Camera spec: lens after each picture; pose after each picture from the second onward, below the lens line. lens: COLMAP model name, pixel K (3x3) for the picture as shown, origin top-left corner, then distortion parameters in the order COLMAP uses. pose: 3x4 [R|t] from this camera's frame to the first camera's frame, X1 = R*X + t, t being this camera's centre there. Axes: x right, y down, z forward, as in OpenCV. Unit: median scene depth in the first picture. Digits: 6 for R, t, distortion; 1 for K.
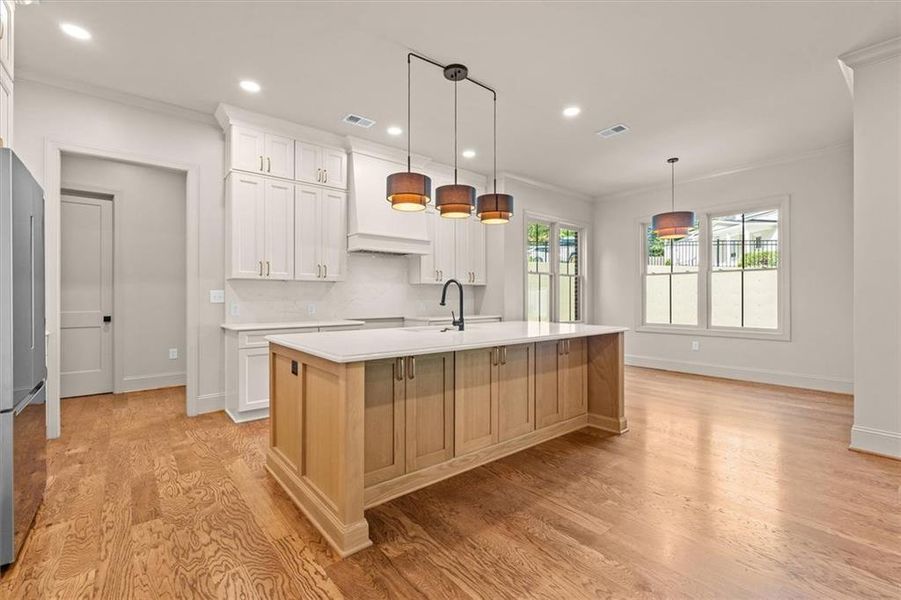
lens RADIAL K [[393.1, 0, 450.0], [0, 393.1, 298.8], [0, 0, 1]] dist [-0.002123, -0.000178]
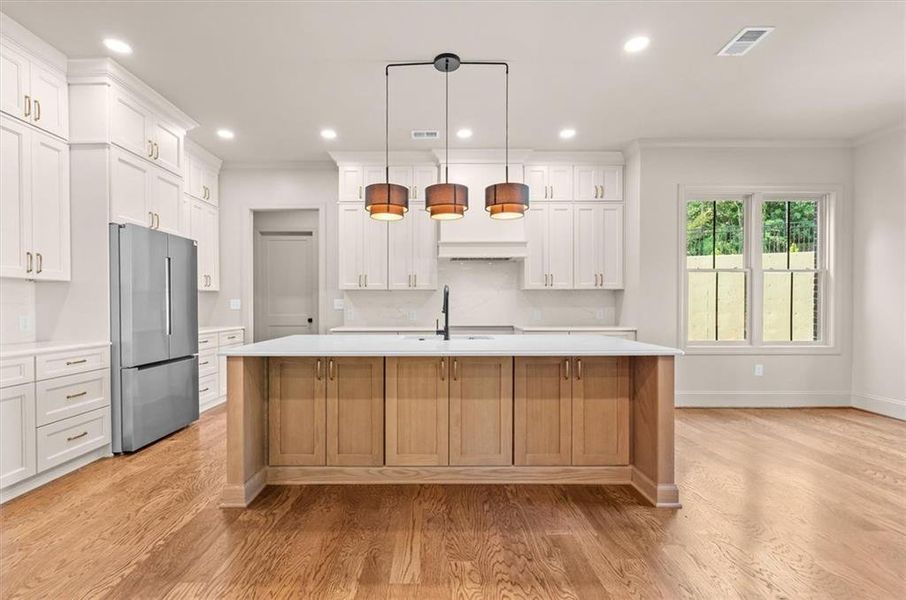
lens RADIAL K [[410.0, 0, 436.5], [0, 410.0, 309.5], [0, 0, 1]] dist [-0.003994, -0.000400]
pose [[0.772818, 0.005592, -0.634603, 0.563805], [-0.001555, 0.999975, 0.006919, 0.001670], [0.634625, -0.004360, 0.772808, 0.211336]]
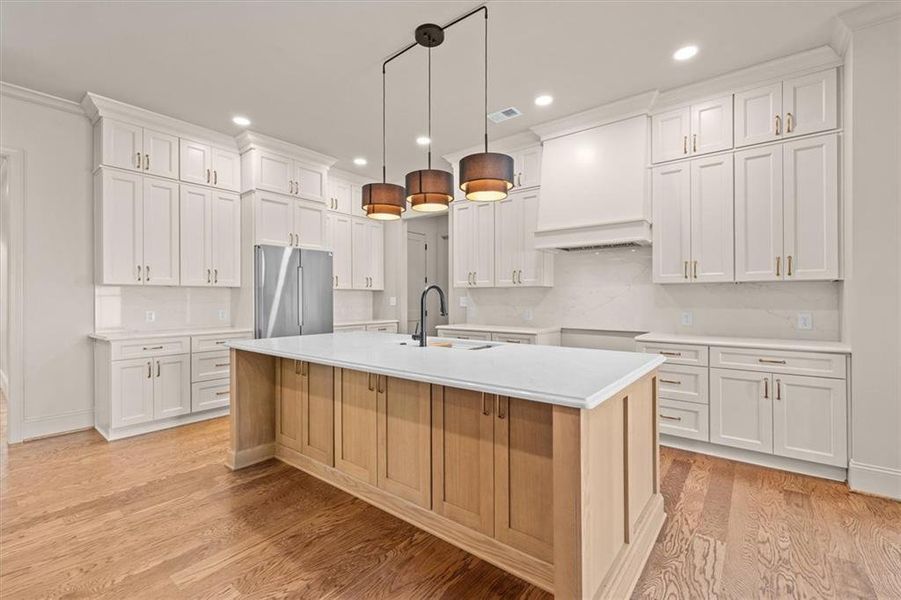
lens RADIAL K [[393.1, 0, 450.0], [0, 393.1, 298.8], [0, 0, 1]] dist [-0.002123, -0.000178]
pose [[0.214907, 0.002701, -0.976631, 0.769248], [-0.002926, 0.999993, 0.002122, -0.019764], [0.976630, 0.002401, 0.214913, 0.790033]]
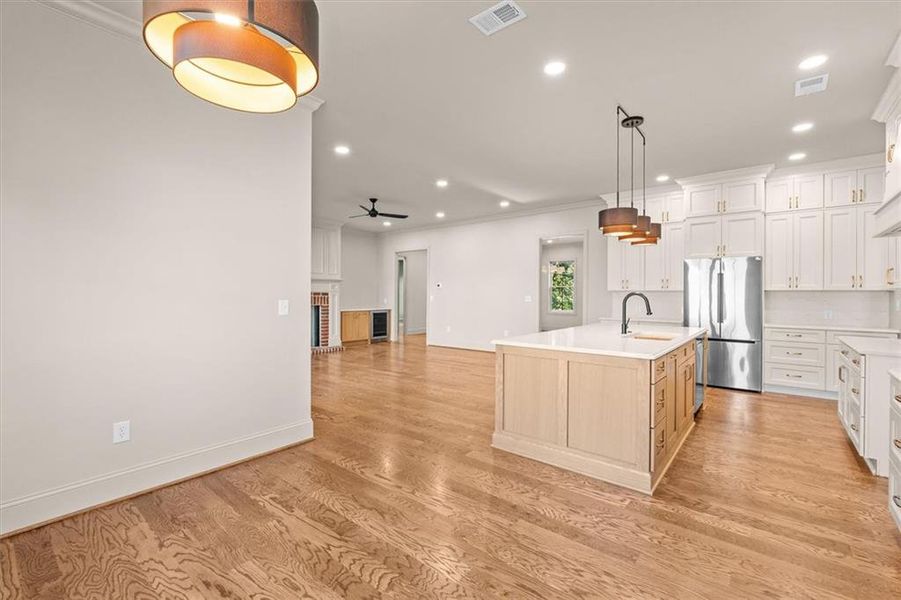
lens RADIAL K [[396.3, 0, 450.0], [0, 396.3, 292.5], [0, 0, 1]] dist [-0.003882, -0.000169]
pose [[-0.980784, -0.003047, -0.195073, 0.739123], [-0.004040, 0.999981, 0.004694, -0.049137], [0.195055, 0.005391, -0.980778, 1.916725]]
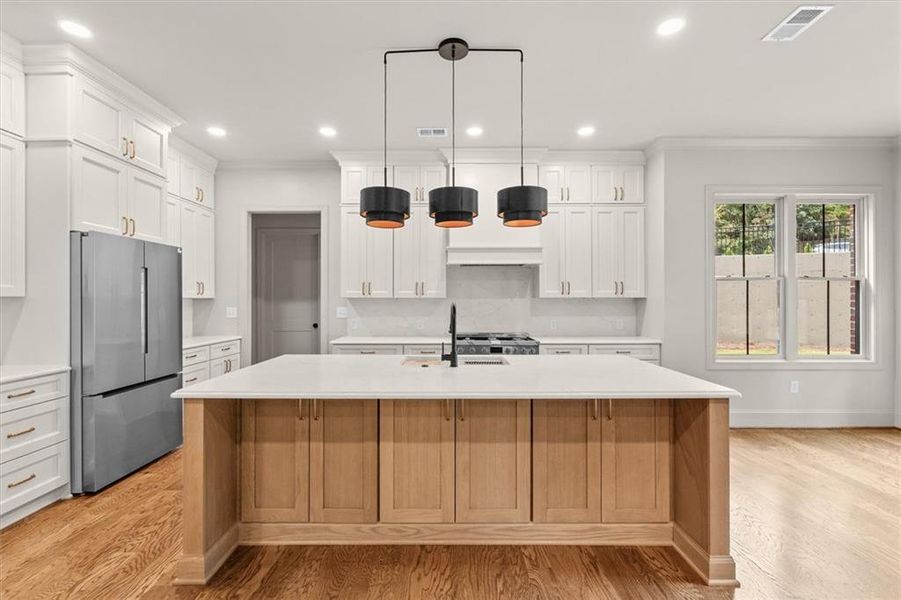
lens RADIAL K [[396.6, 0, 449.4], [0, 396.6, 299.4], [0, 0, 1]] dist [-0.003117, -0.000709]
pose [[0.772199, -0.000230, -0.635380, 0.486188], [-0.002747, 0.999989, -0.003700, -0.048926], [0.635374, 0.004603, 0.772191, 0.328396]]
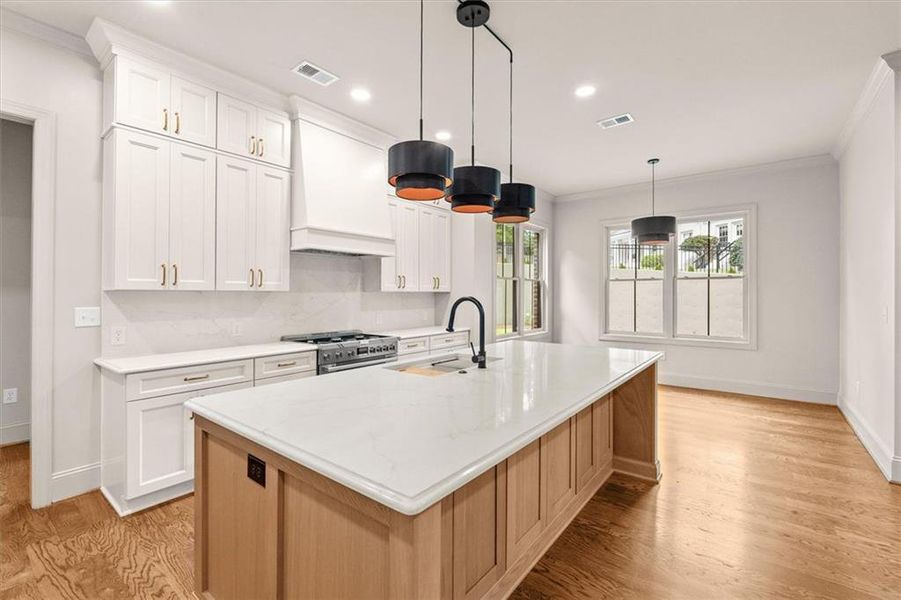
lens RADIAL K [[396.3, 0, 450.0], [0, 396.3, 292.5], [0, 0, 1]] dist [-0.003882, -0.000169]
pose [[0.977009, 0.001928, 0.213188, -0.166685], [-0.000528, 0.999978, -0.006625, -0.048703], [-0.213196, 0.006360, 0.976989, 0.265821]]
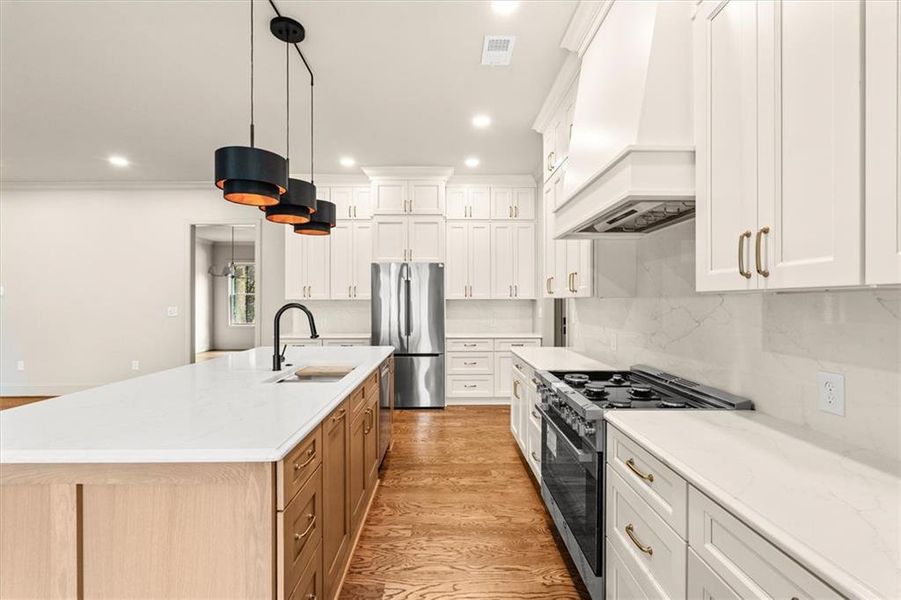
lens RADIAL K [[398.2, 0, 452.2], [0, 398.2, 301.9], [0, 0, 1]] dist [-0.000223, -0.000027]
pose [[-0.617601, 0.003274, -0.786485, 0.389340], [-0.001085, 0.999987, 0.005015, -0.052803], [0.786491, 0.003951, -0.617589, 1.579005]]
